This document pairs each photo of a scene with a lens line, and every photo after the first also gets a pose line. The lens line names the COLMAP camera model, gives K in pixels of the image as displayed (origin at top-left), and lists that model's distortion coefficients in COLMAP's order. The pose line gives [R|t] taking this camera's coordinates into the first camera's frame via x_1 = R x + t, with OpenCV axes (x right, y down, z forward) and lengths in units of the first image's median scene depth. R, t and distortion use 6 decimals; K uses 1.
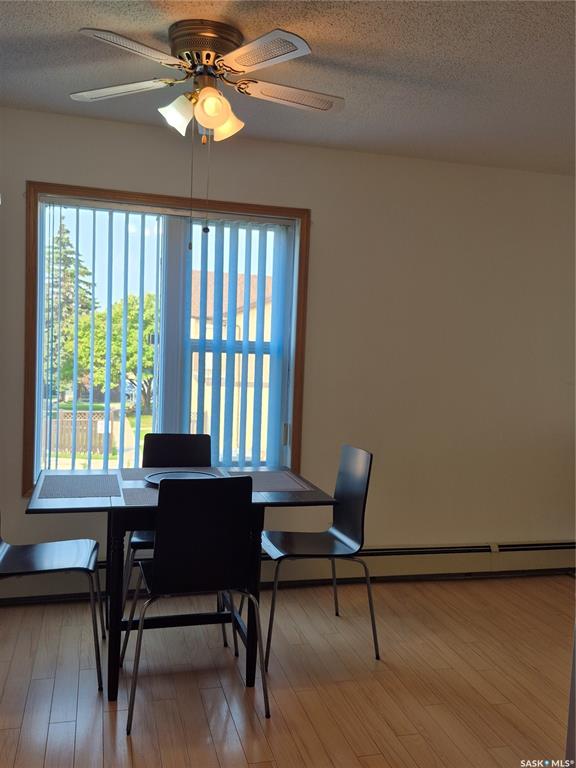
lens RADIAL K [[706.9, 0, 284.6], [0, 706.9, 387.6], [0, 0, 1]] dist [0.134950, -0.214665]
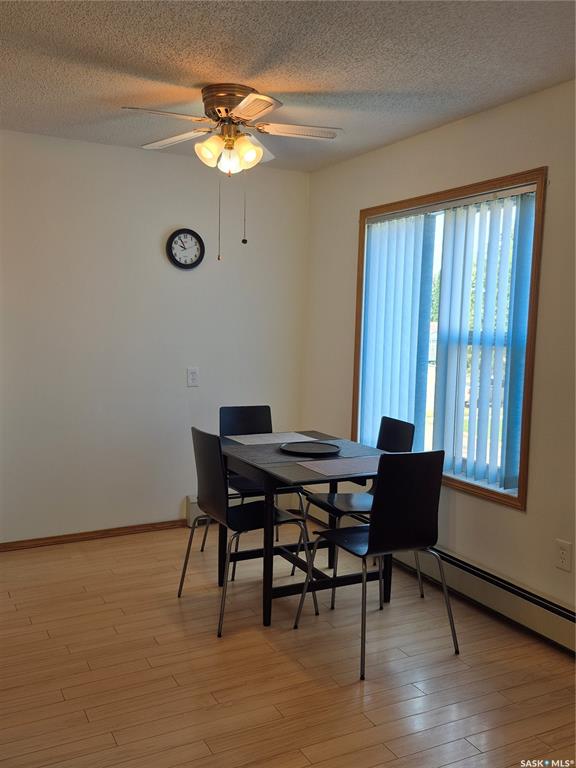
lens RADIAL K [[706.9, 0, 284.6], [0, 706.9, 387.6], [0, 0, 1]] dist [0.134950, -0.214665]
pose [[0.162994, 0.071157, -0.984058, 0.877957], [-0.070118, 0.995709, 0.060386, -0.035413], [0.984132, 0.059158, 0.167284, 0.650866]]
